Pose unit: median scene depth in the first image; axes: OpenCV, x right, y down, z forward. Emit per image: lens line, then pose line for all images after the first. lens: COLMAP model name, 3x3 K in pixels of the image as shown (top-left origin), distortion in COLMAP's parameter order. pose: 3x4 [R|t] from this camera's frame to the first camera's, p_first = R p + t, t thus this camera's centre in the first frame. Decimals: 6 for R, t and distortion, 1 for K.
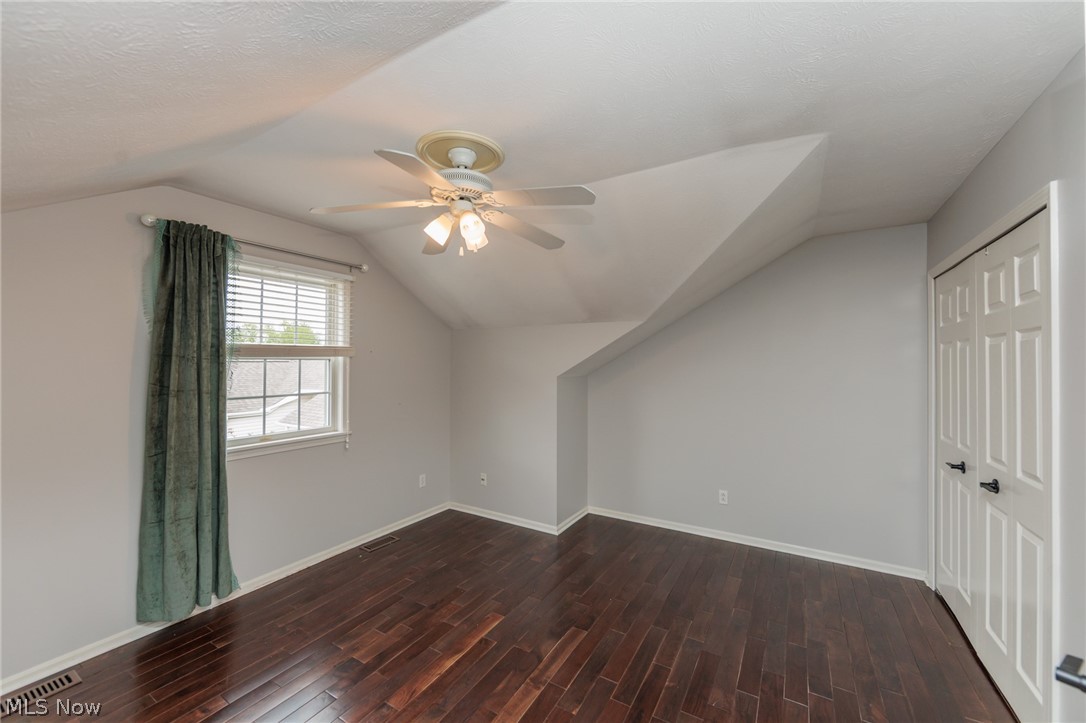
lens RADIAL K [[423.8, 0, 544.6], [0, 423.8, 360.2], [0, 0, 1]] dist [-0.002421, 0.000041]
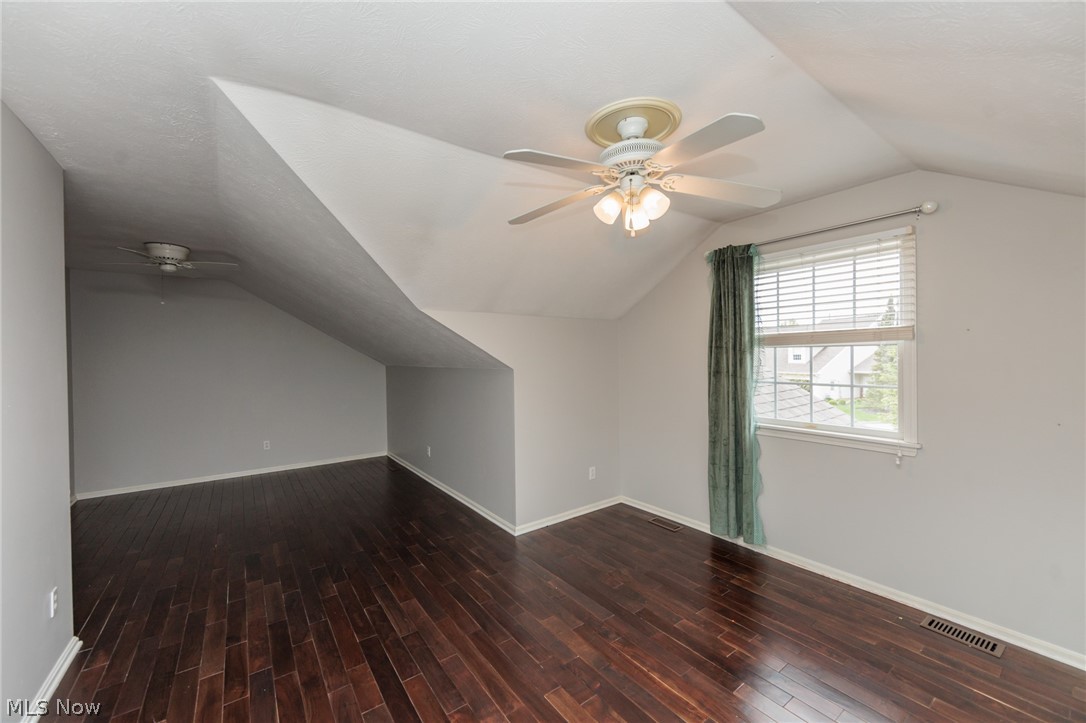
lens RADIAL K [[423.8, 0, 544.6], [0, 423.8, 360.2], [0, 0, 1]] dist [-0.002421, 0.000041]
pose [[-0.394334, 0.013084, -0.918874, 0.547387], [0.019015, 0.999801, 0.006076, 0.012326], [0.918770, -0.015076, -0.394505, 0.884706]]
